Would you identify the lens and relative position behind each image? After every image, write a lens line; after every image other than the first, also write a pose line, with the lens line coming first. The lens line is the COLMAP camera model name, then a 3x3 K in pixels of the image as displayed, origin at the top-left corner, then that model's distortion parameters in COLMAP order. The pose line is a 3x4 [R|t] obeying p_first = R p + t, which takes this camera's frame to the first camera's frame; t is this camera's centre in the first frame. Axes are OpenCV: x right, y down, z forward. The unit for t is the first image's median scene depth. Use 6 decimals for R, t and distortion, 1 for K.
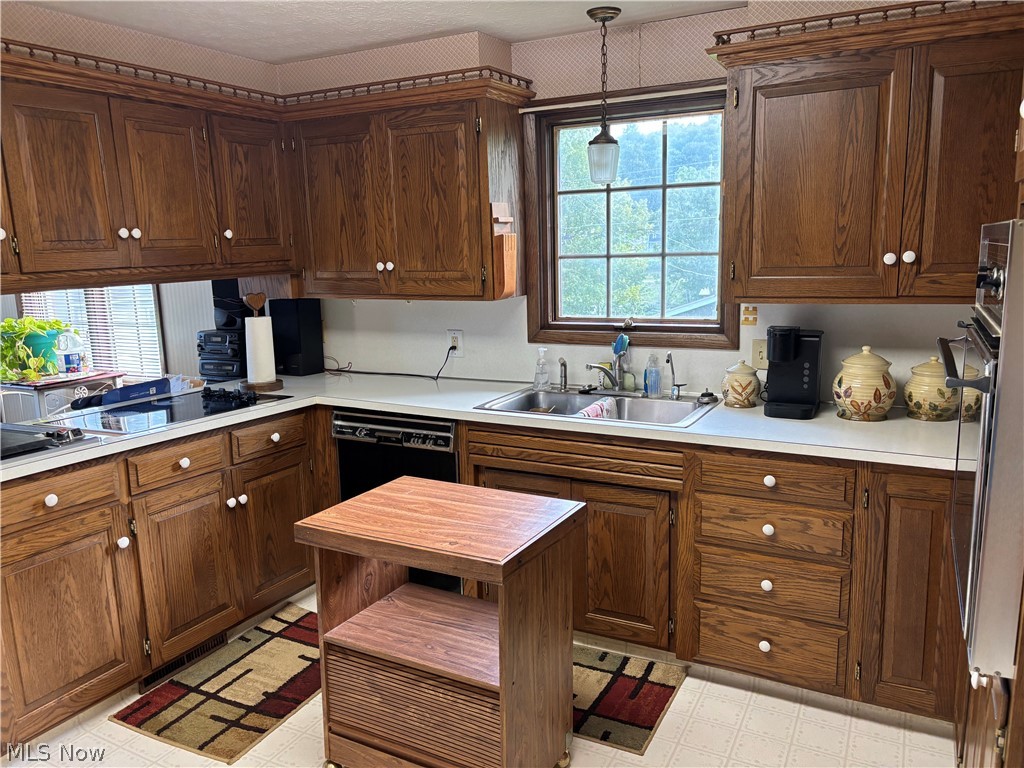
lens RADIAL K [[779.2, 0, 512.2], [0, 779.2, 386.7], [0, 0, 1]] dist [0.050658, -0.011580]
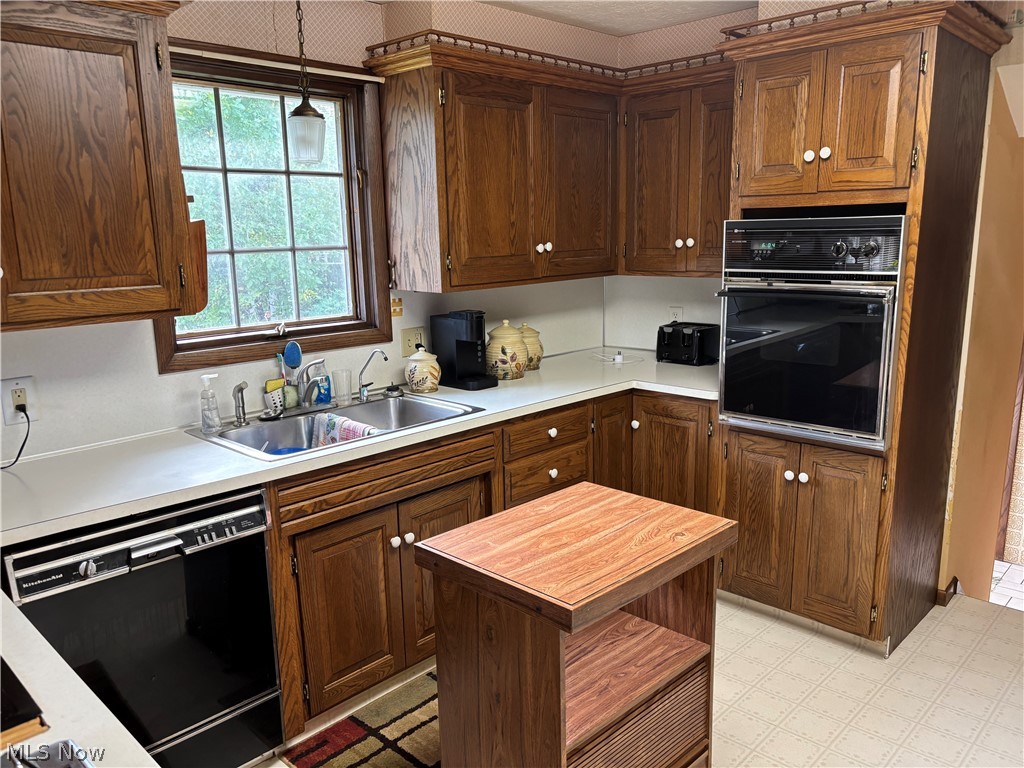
lens RADIAL K [[779.2, 0, 512.8], [0, 779.2, 385.3], [0, 0, 1]] dist [0.050658, -0.011580]
pose [[0.287371, -0.170324, 0.942554, -0.655311], [0.182924, 0.975709, 0.120544, -0.087078], [-0.940190, 0.137775, 0.311547, 0.555705]]
